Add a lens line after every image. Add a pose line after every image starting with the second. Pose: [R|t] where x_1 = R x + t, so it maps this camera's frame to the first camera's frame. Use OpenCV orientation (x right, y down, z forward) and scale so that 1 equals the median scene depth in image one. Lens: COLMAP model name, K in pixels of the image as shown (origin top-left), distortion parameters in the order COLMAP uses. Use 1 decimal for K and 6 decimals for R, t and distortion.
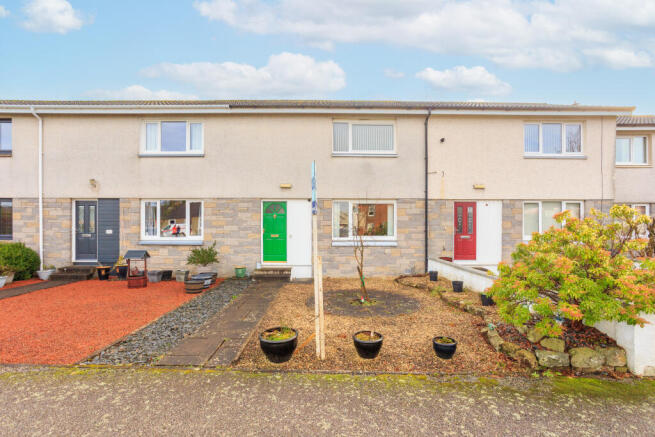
lens RADIAL K [[317.4, 0, 328.3], [0, 317.4, 235.7], [0, 0, 1]] dist [-0.049638, 0.030743]
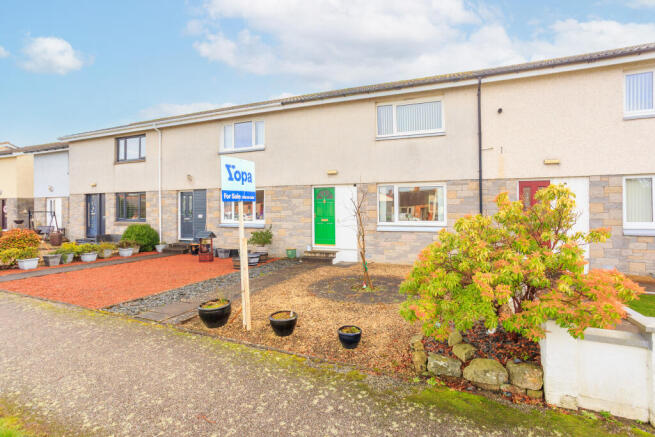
lens RADIAL K [[319.8, 0, 330.1], [0, 319.8, 217.7], [0, 0, 1]] dist [-0.050619, 0.033081]
pose [[0.926002, 0.002984, -0.377508, 0.258211], [-0.005438, 0.999970, -0.005436, -0.002581], [0.377480, 0.007087, 0.925990, 0.023908]]
